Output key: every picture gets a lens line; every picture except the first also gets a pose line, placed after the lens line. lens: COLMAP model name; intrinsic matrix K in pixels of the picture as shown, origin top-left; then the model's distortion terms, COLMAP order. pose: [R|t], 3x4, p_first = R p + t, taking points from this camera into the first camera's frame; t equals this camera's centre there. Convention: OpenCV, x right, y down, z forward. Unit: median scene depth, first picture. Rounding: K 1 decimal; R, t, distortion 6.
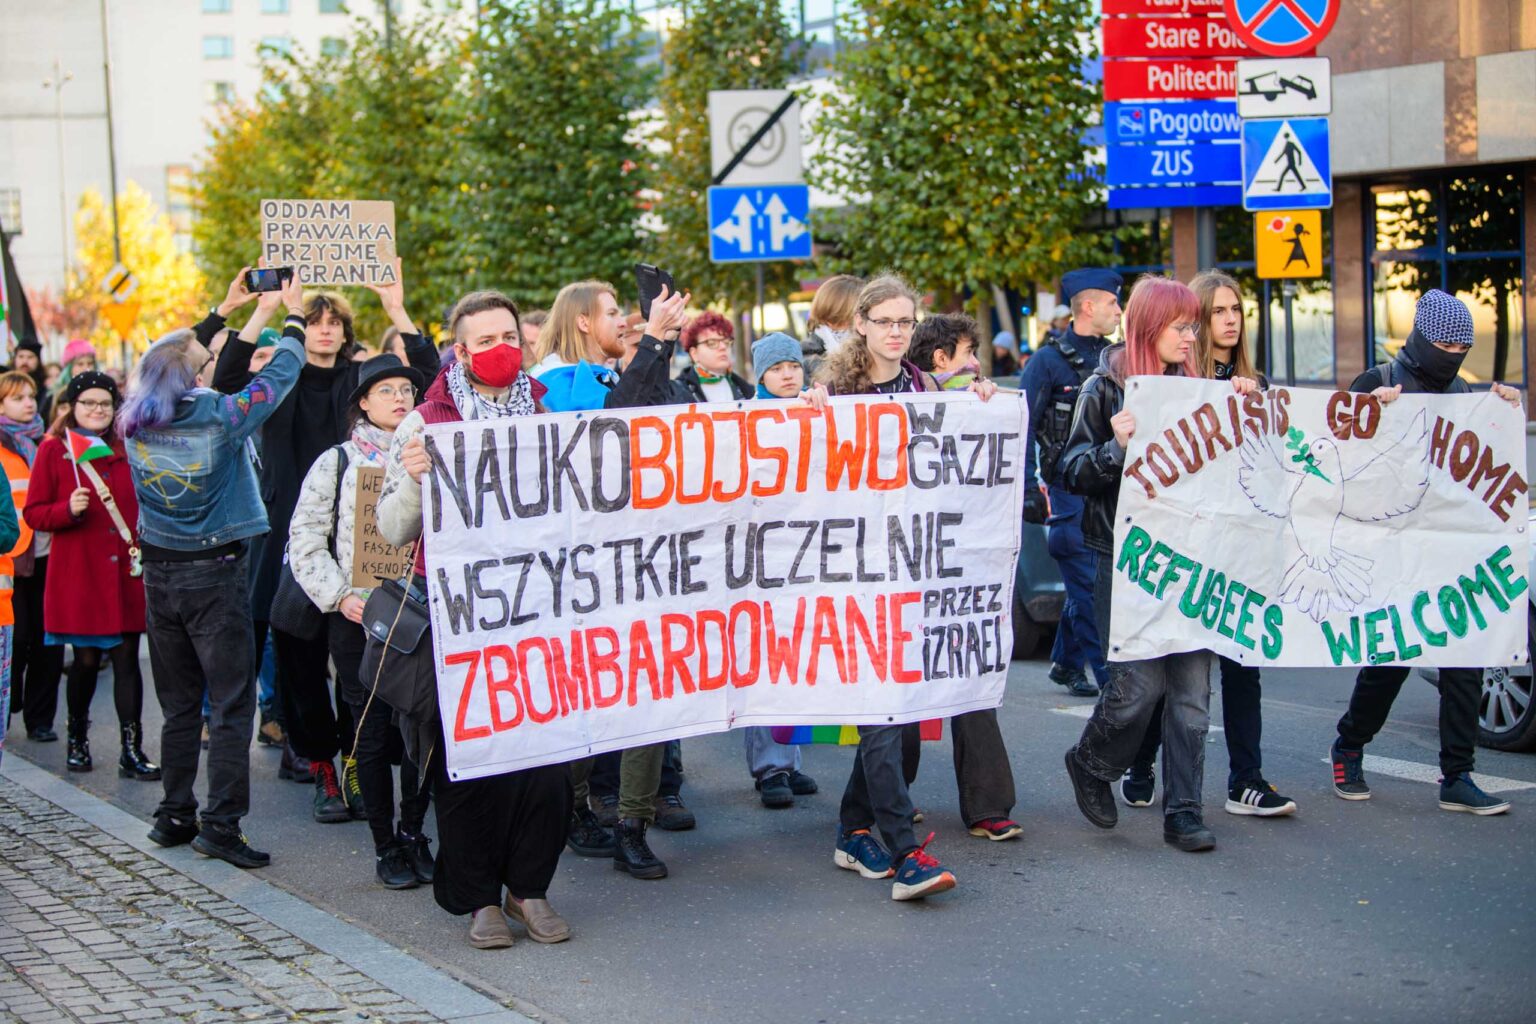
lens RADIAL K [[3050.1, 0, 768.0], [0, 3050.1, 512.0], [0, 0, 1]] dist [0.014177, -0.454047]
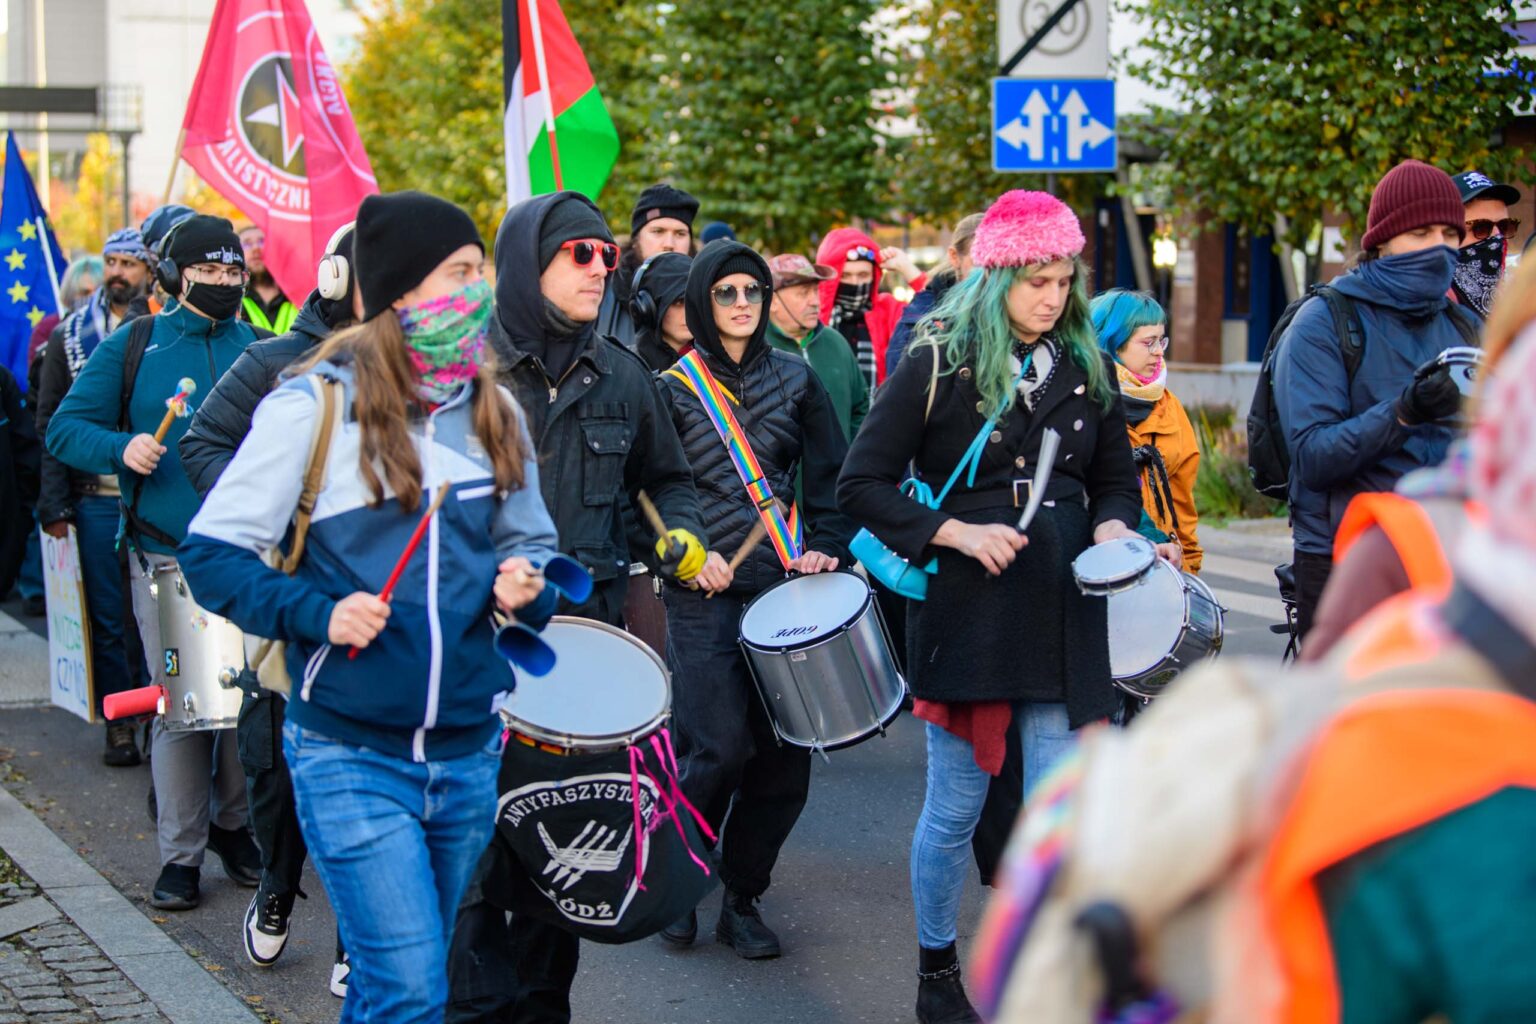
lens RADIAL K [[3050.1, 0, 768.0], [0, 3050.1, 512.0], [0, 0, 1]] dist [0.014177, -0.454047]
pose [[0.998751, 0.037794, -0.032673, -0.048289], [-0.037101, 0.999079, 0.021568, -0.006480], [0.033459, -0.020329, 0.999233, 0.183793]]
